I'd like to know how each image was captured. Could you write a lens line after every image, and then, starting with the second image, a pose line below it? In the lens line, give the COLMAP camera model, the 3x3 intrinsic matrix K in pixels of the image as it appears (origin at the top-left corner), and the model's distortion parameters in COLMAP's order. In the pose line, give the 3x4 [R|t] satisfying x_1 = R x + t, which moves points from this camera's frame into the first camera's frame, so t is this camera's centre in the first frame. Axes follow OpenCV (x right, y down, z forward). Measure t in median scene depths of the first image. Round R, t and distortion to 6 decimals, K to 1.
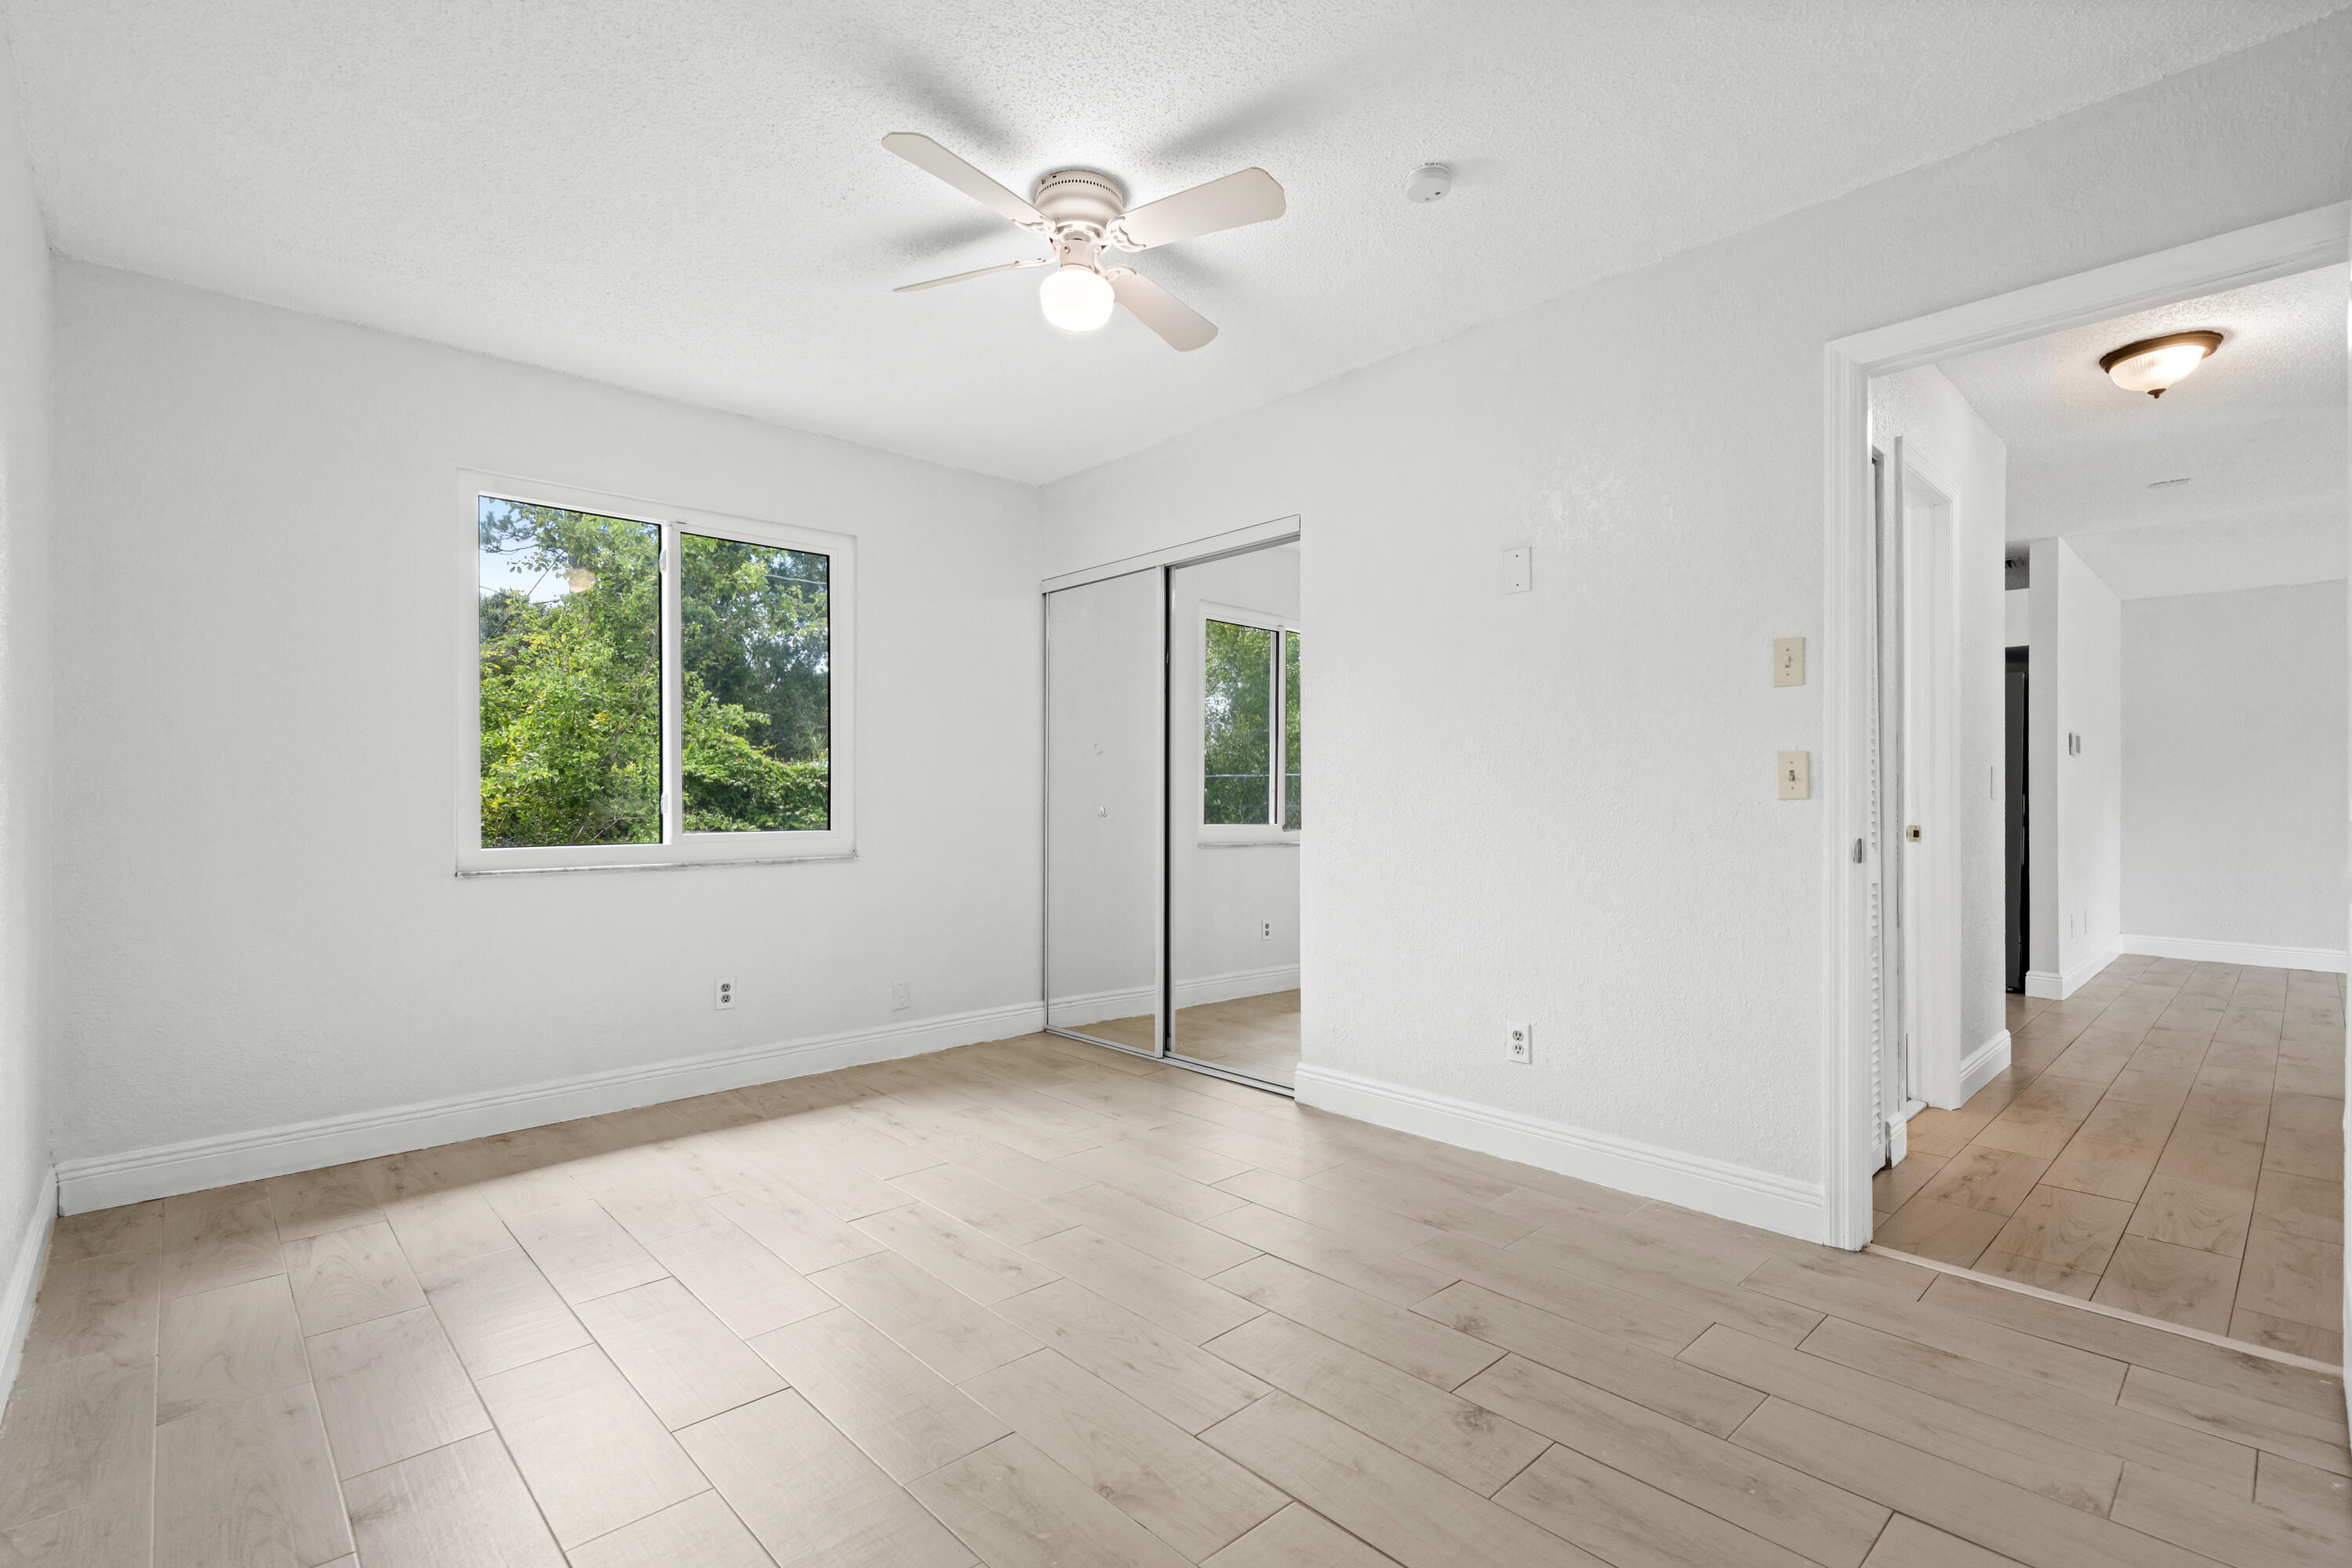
lens RADIAL K [[1068.5, 0, 1176.9], [0, 1068.5, 799.5], [0, 0, 1]] dist [-0.004725, 0.003419]
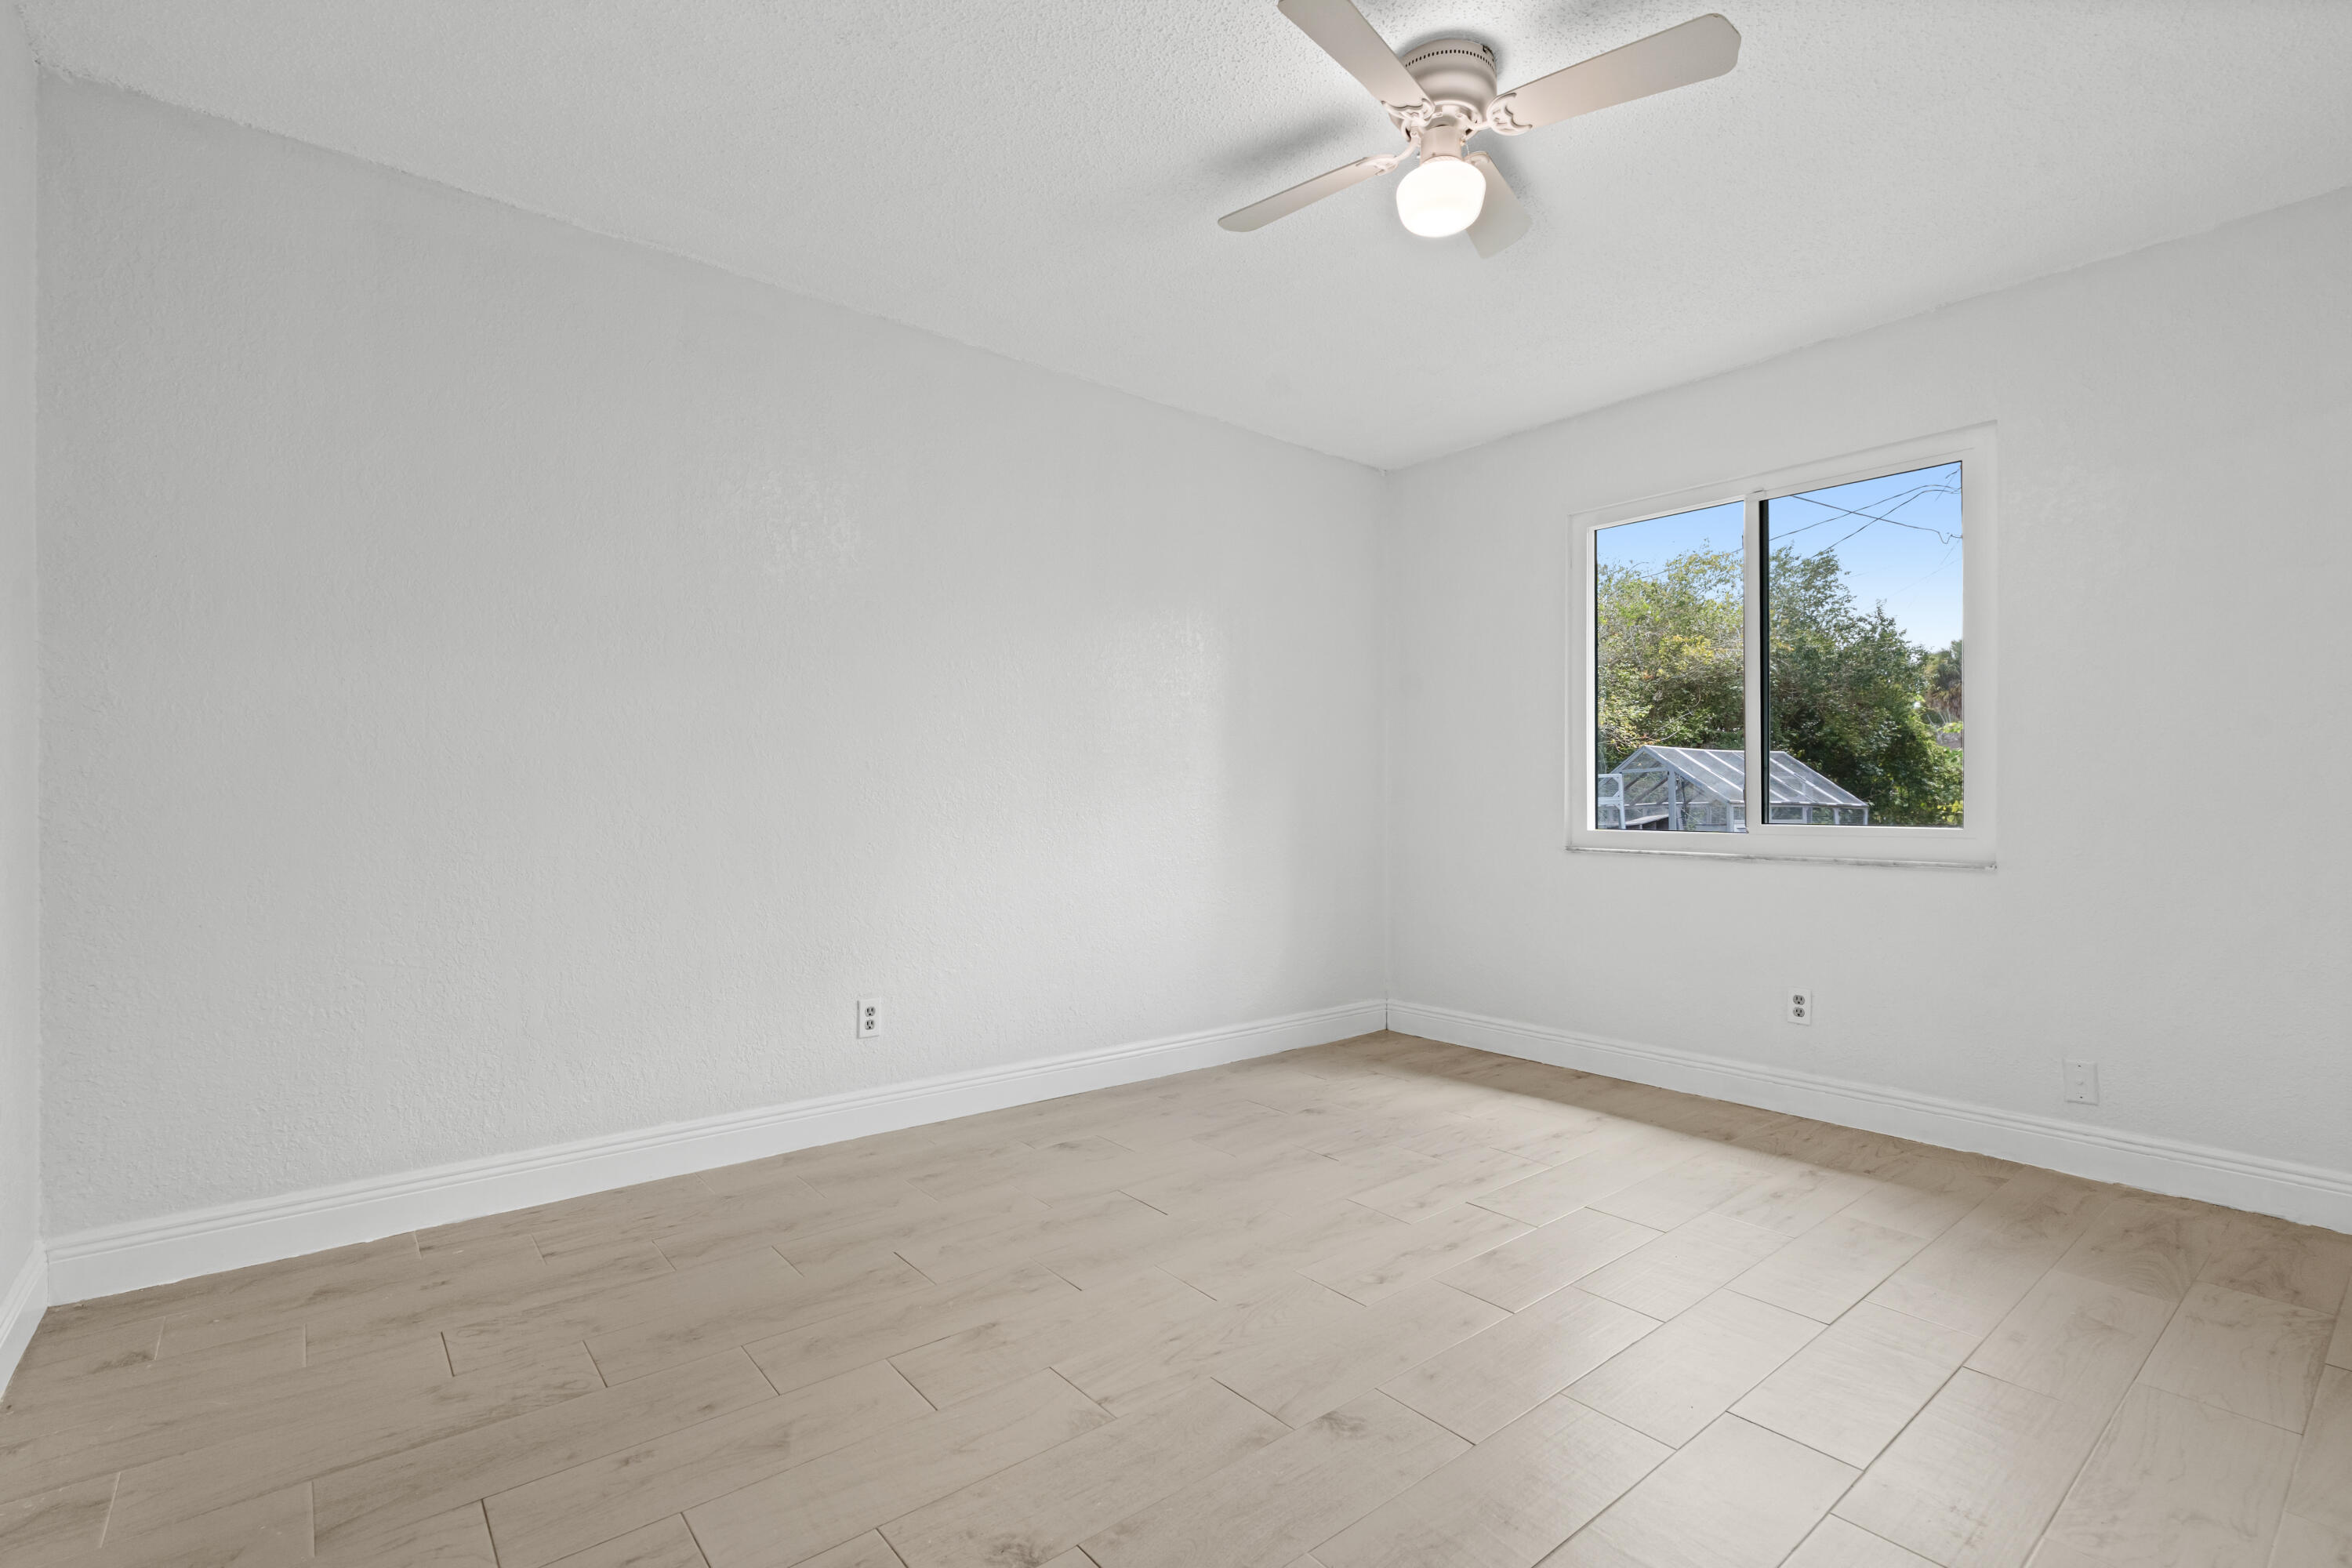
lens RADIAL K [[1068.5, 0, 1169.8], [0, 1068.5, 781.4], [0, 0, 1]] dist [-0.004725, 0.003419]
pose [[-0.056178, -0.008424, -0.998385, 0.548551], [-0.004468, 0.999957, -0.008186, 0.005643], [0.998411, 0.004001, -0.056214, 0.591327]]
